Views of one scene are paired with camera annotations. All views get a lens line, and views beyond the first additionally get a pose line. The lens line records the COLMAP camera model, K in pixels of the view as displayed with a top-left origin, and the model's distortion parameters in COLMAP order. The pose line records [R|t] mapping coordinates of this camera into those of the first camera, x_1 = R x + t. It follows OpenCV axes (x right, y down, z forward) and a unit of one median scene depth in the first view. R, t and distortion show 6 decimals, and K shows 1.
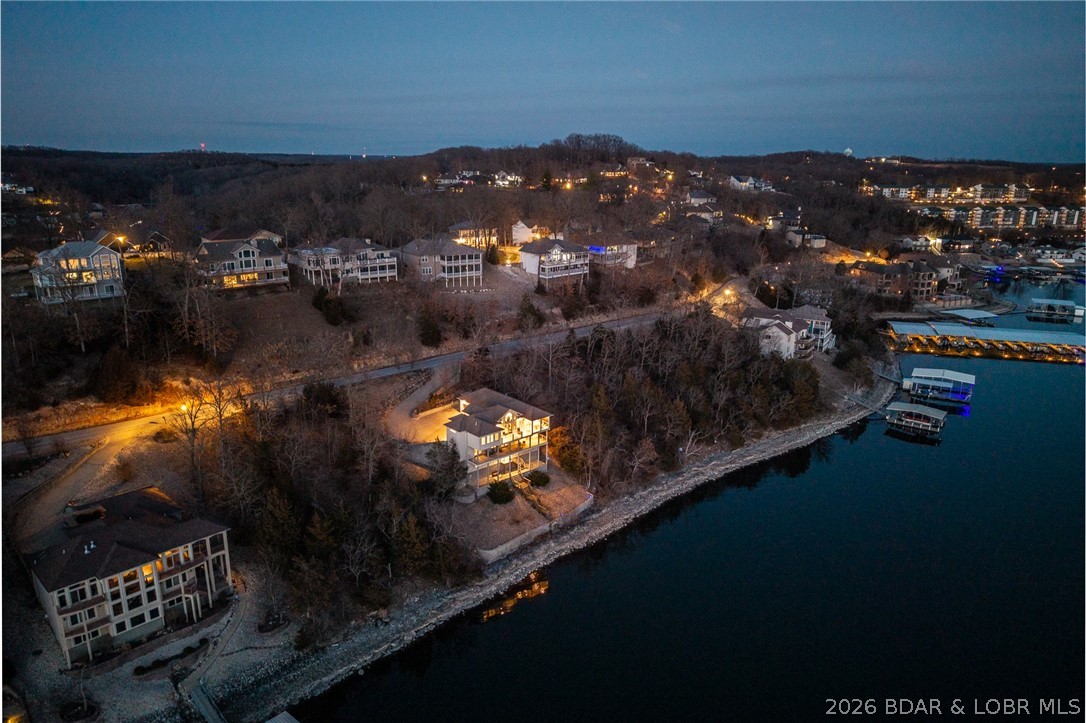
lens RADIAL K [[717.8, 0, 543.0], [0, 717.8, 361.5], [0, 0, 1]] dist [0.125655, -0.244692]
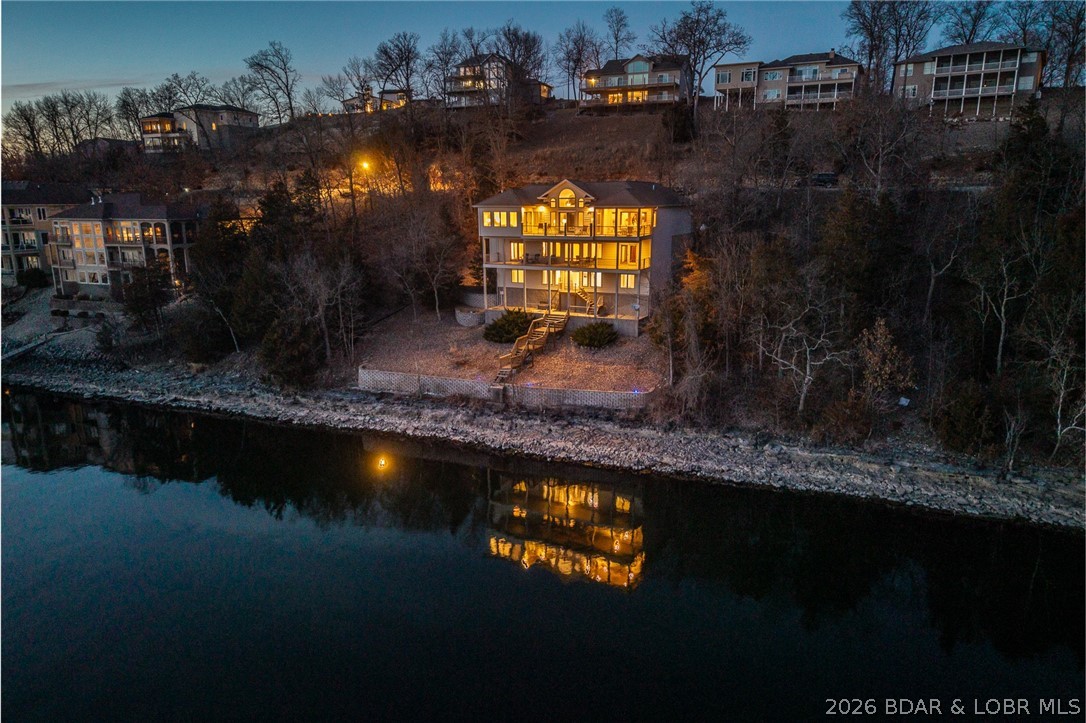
lens RADIAL K [[721.4, 0, 543.0], [0, 721.4, 361.5], [0, 0, 1]] dist [0.066969, -0.082736]
pose [[0.386419, 0.187740, -0.903014, 0.437784], [-0.241607, 0.965480, 0.097338, 0.144447], [0.890116, 0.180561, 0.418439, 0.777991]]
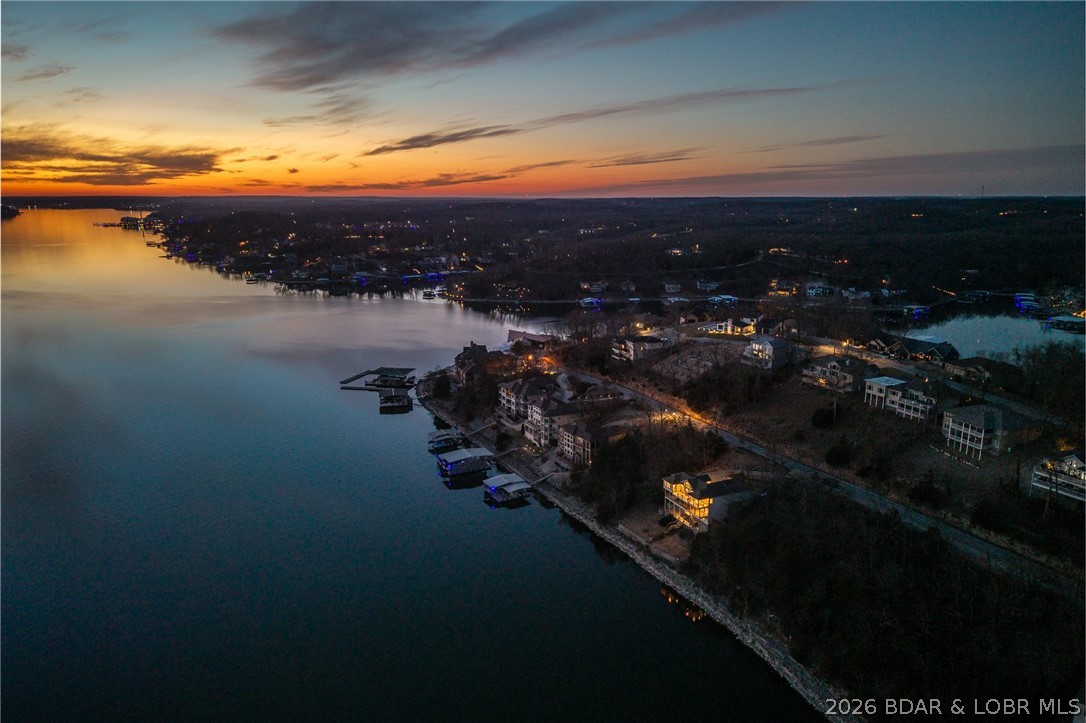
lens RADIAL K [[717.8, 0, 543.0], [0, 717.8, 361.5], [0, 0, 1]] dist [0.125655, -0.244692]
pose [[-0.281985, 0.199271, -0.938496, 1.452616], [-0.260901, 0.925403, 0.274882, -0.517009], [0.923263, 0.322367, -0.208959, 0.941816]]
